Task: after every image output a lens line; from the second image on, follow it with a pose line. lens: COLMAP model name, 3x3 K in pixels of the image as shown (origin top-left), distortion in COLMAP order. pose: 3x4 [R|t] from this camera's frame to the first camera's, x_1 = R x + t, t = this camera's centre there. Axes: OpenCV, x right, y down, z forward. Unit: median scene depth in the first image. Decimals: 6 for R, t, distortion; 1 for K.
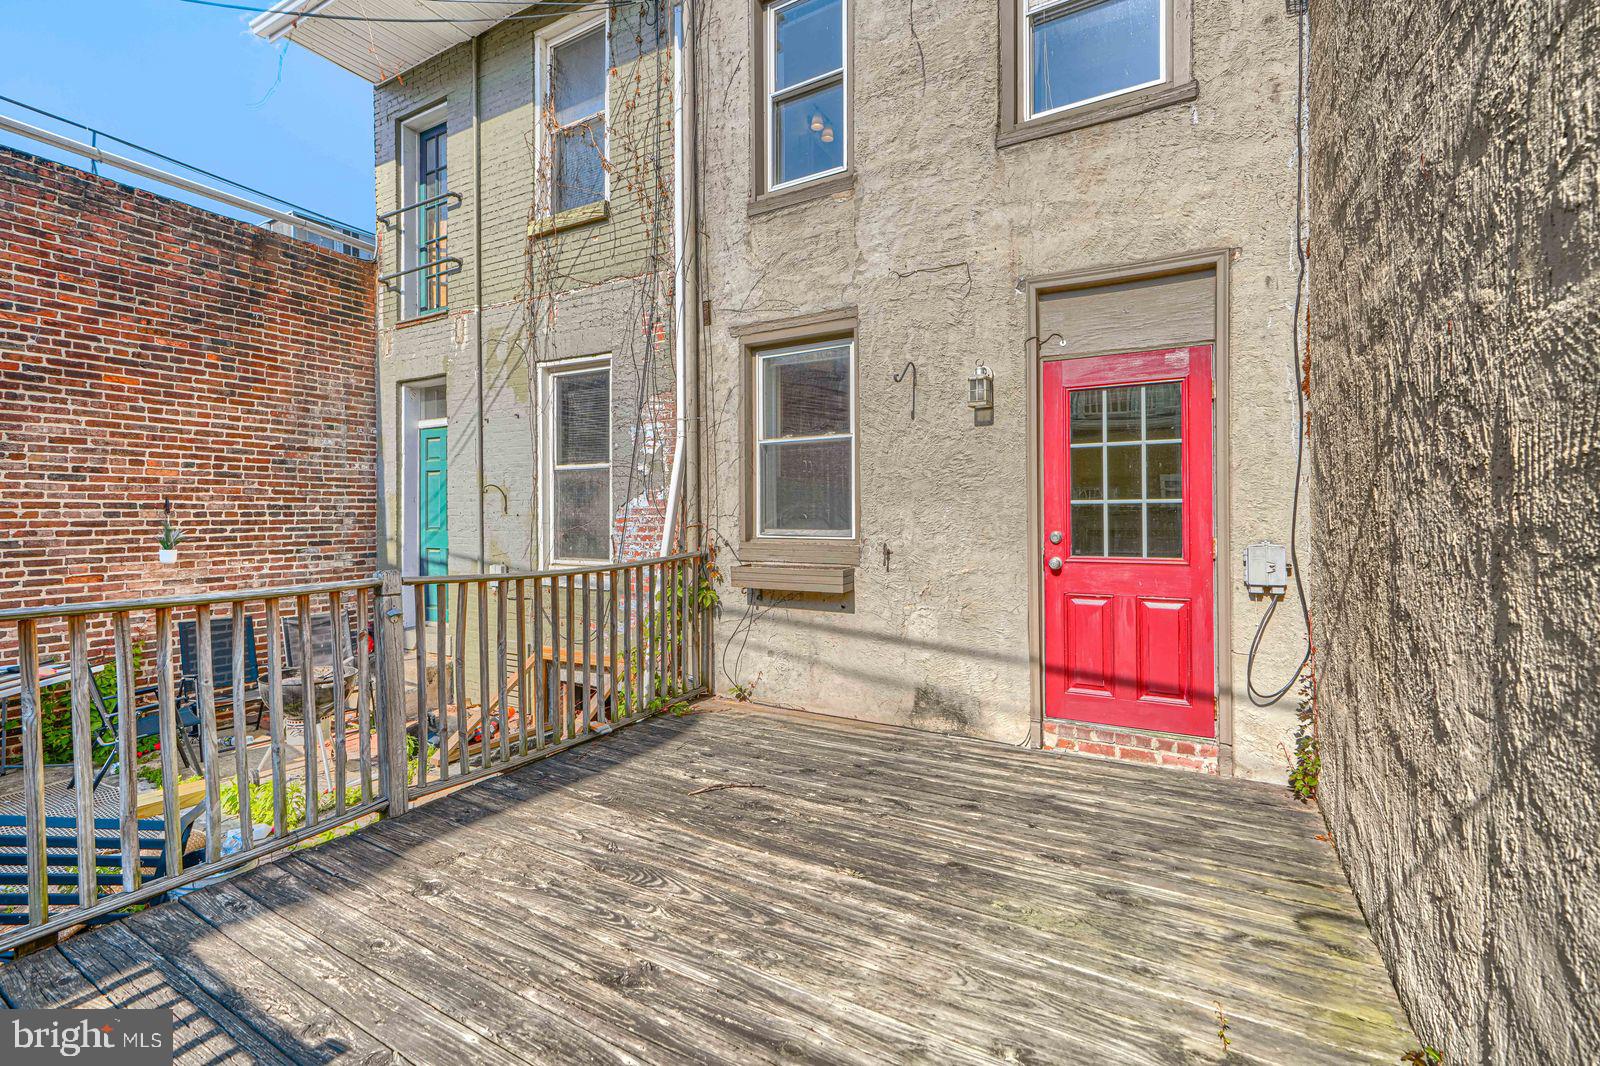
lens RADIAL K [[731.4, 0, 802.3], [0, 731.4, 525.9], [0, 0, 1]] dist [0.001922, 0.000550]
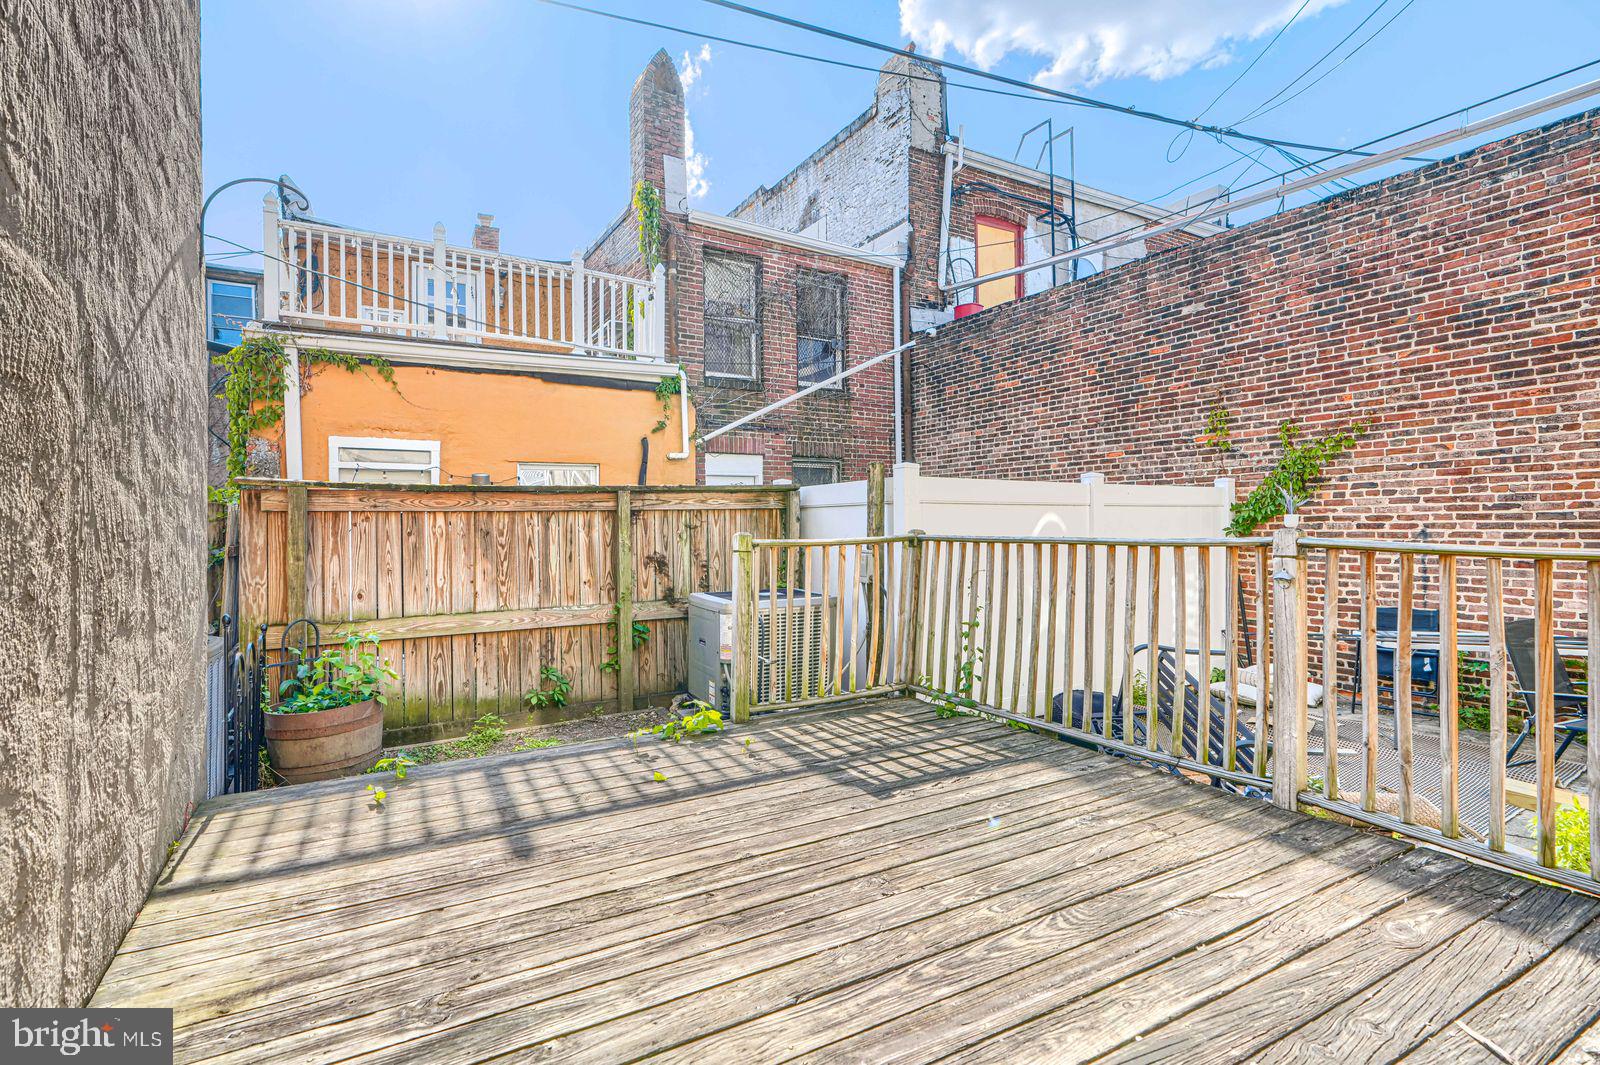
lens RADIAL K [[731.4, 0, 802.8], [0, 731.4, 538.6], [0, 0, 1]] dist [0.001922, 0.000550]
pose [[-0.508265, 0.019241, -0.860986, 0.316484], [0.000252, 0.999754, 0.022194, 0.034203], [0.861201, 0.011064, -0.508144, 0.610594]]
